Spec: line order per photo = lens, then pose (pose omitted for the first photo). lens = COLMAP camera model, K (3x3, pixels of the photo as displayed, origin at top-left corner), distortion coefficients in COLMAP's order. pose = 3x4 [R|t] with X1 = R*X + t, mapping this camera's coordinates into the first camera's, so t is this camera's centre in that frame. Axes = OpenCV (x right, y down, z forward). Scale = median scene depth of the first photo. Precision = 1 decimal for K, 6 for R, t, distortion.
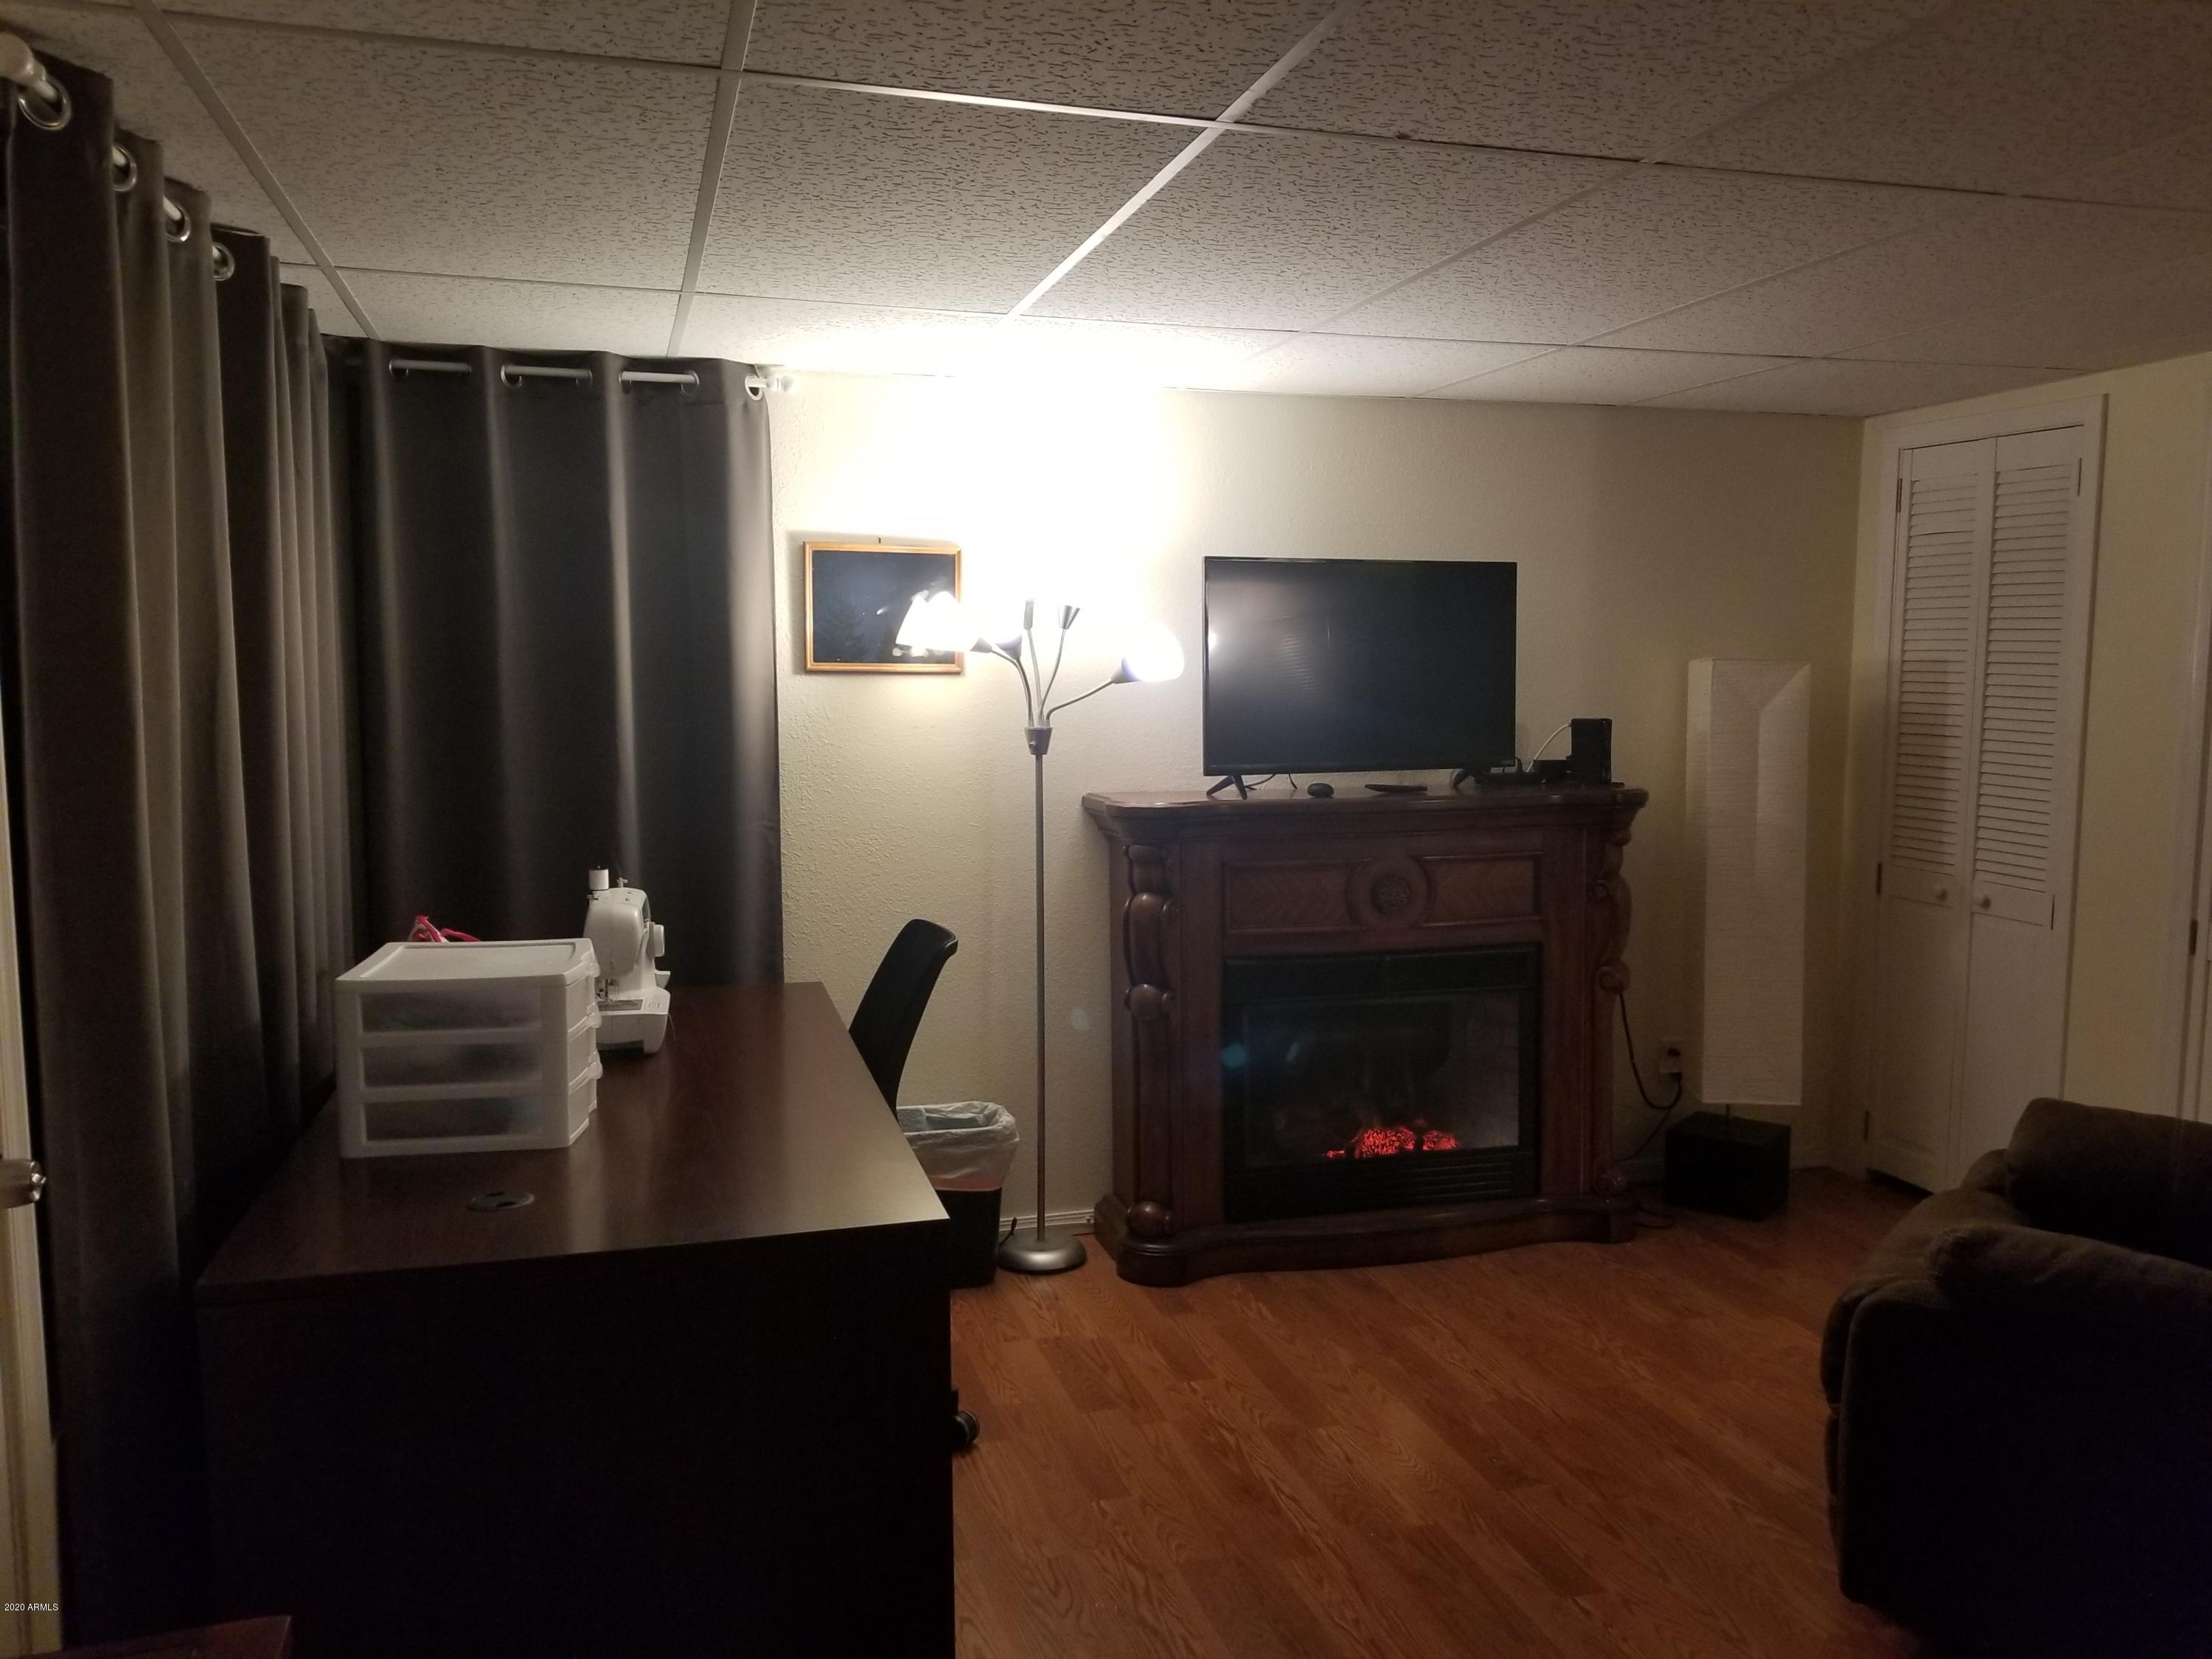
lens RADIAL K [[1742.7, 0, 1108.9], [0, 1742.7, 829.1], [0, 0, 1]] dist [0.045054, -0.076308]
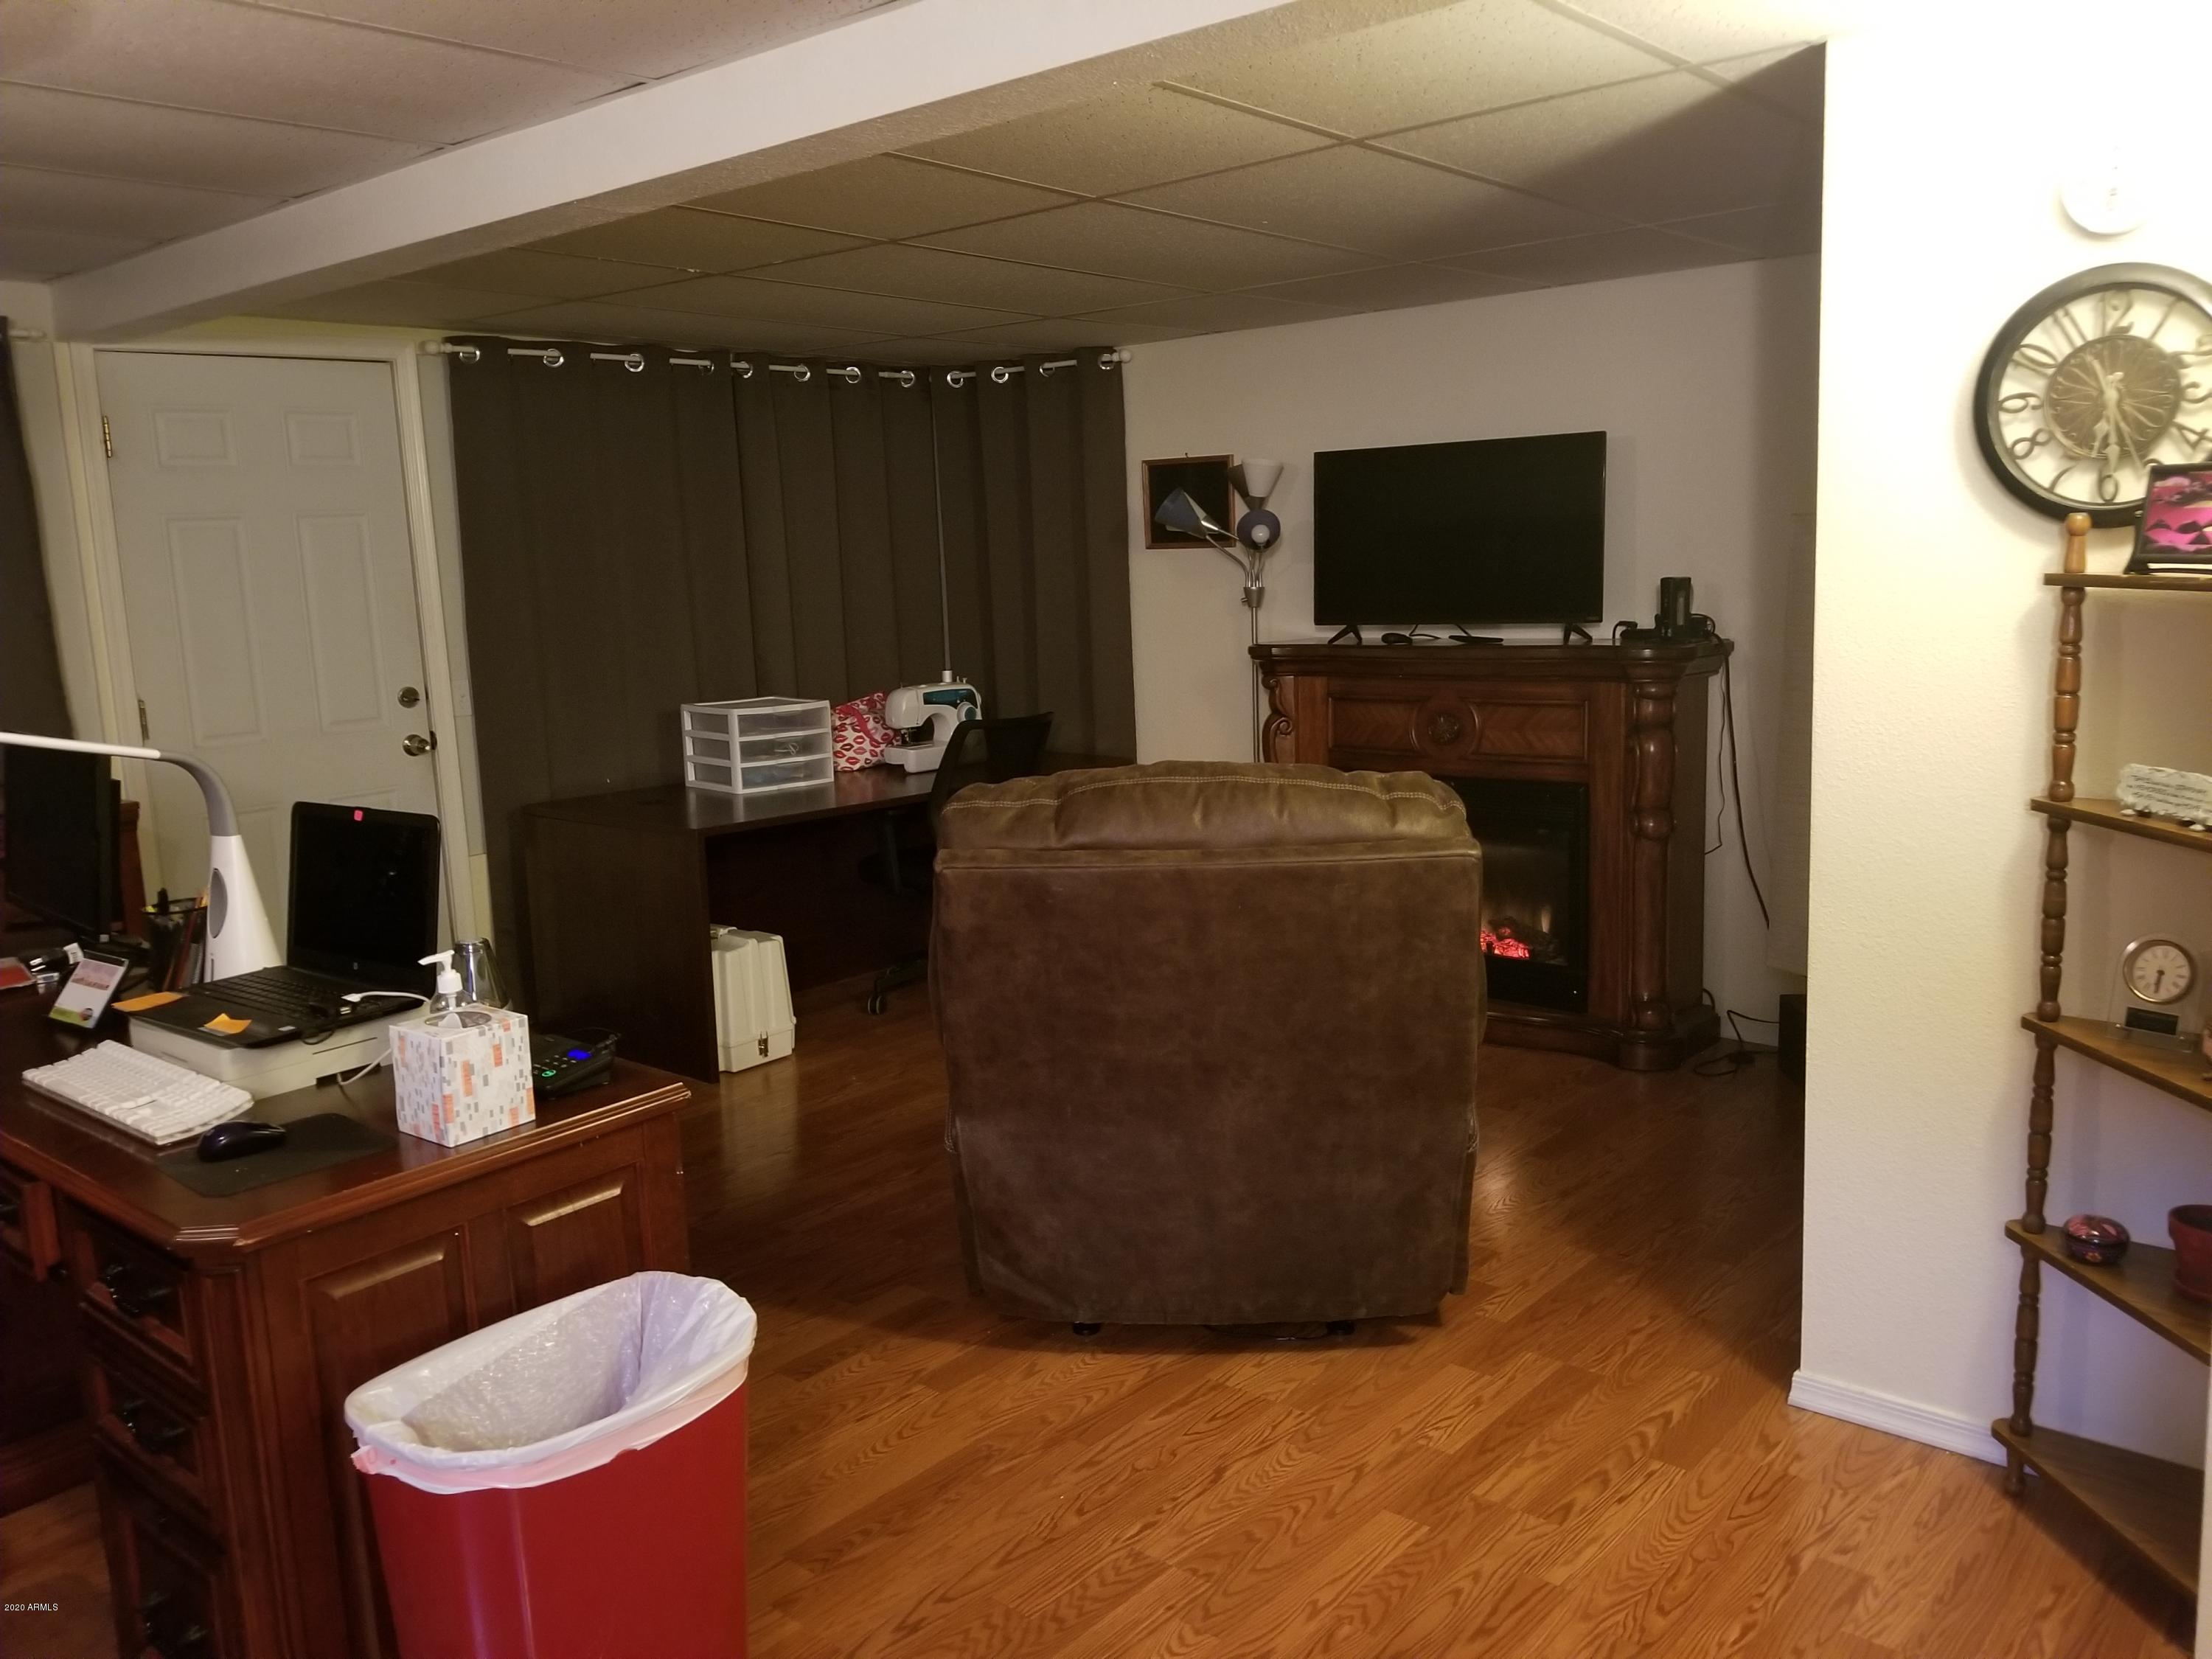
lens RADIAL K [[1742.7, 0, 1106.3], [0, 1742.7, 829.7], [0, 0, 1]] dist [0.045054, -0.076308]
pose [[0.553476, 0.122563, -0.823798, 1.038825], [-0.044115, 0.992039, 0.117954, -0.024927], [0.831696, -0.028943, 0.554477, 0.140107]]
